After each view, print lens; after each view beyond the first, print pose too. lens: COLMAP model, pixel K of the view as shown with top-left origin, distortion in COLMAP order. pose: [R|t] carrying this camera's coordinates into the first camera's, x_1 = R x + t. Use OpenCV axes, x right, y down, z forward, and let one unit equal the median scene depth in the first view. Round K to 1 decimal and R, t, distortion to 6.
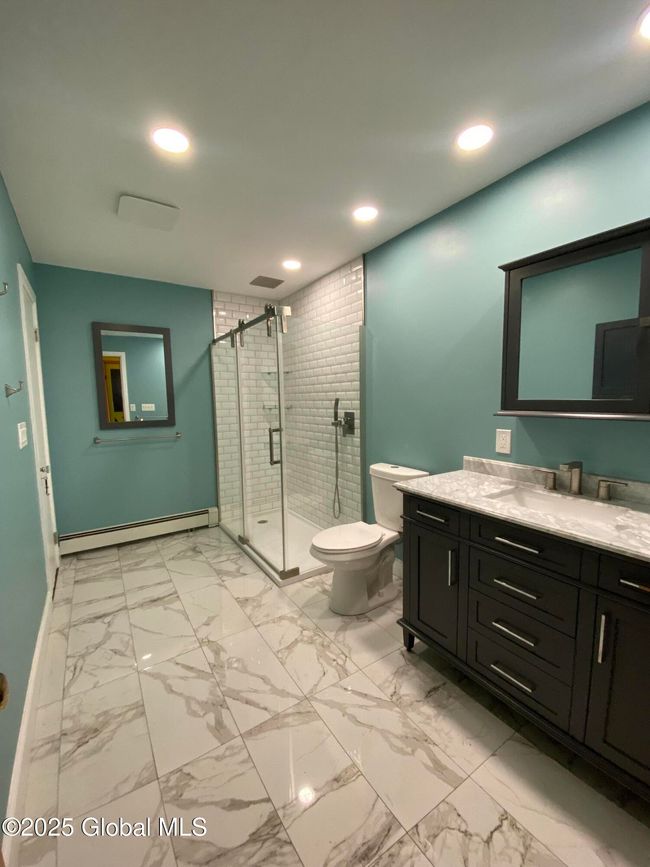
lens RADIAL K [[355.1, 0, 326.9], [0, 355.1, 434.5], [0, 0, 1]] dist [-0.009021, -0.001278]
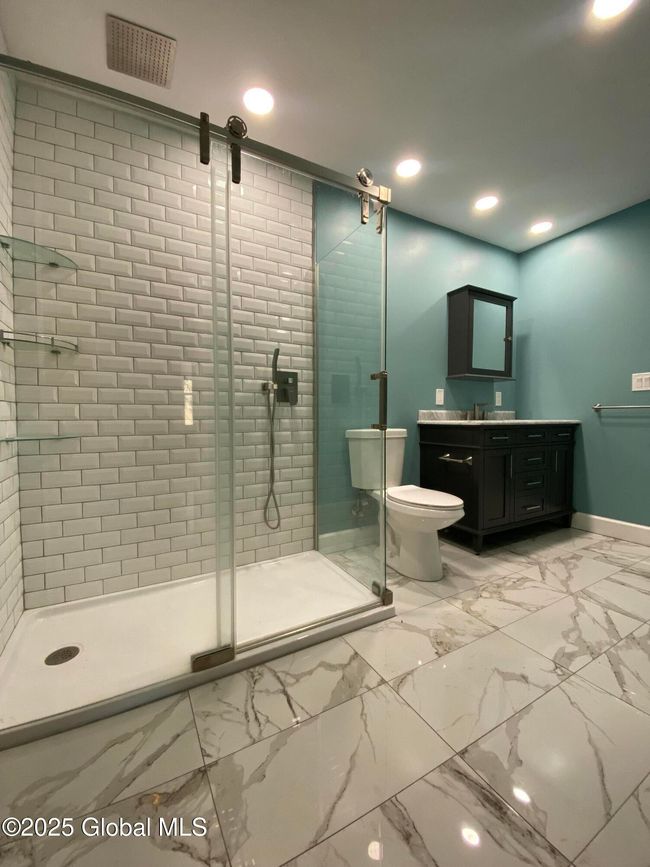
lens RADIAL K [[355.1, 0, 325.9], [0, 355.1, 429.8], [0, 0, 1]] dist [-0.009021, -0.001278]
pose [[0.070598, -0.024668, 0.997200, -0.977896], [0.106651, 0.994150, 0.017042, 0.074819], [-0.991787, 0.105149, 0.072816, 1.284698]]
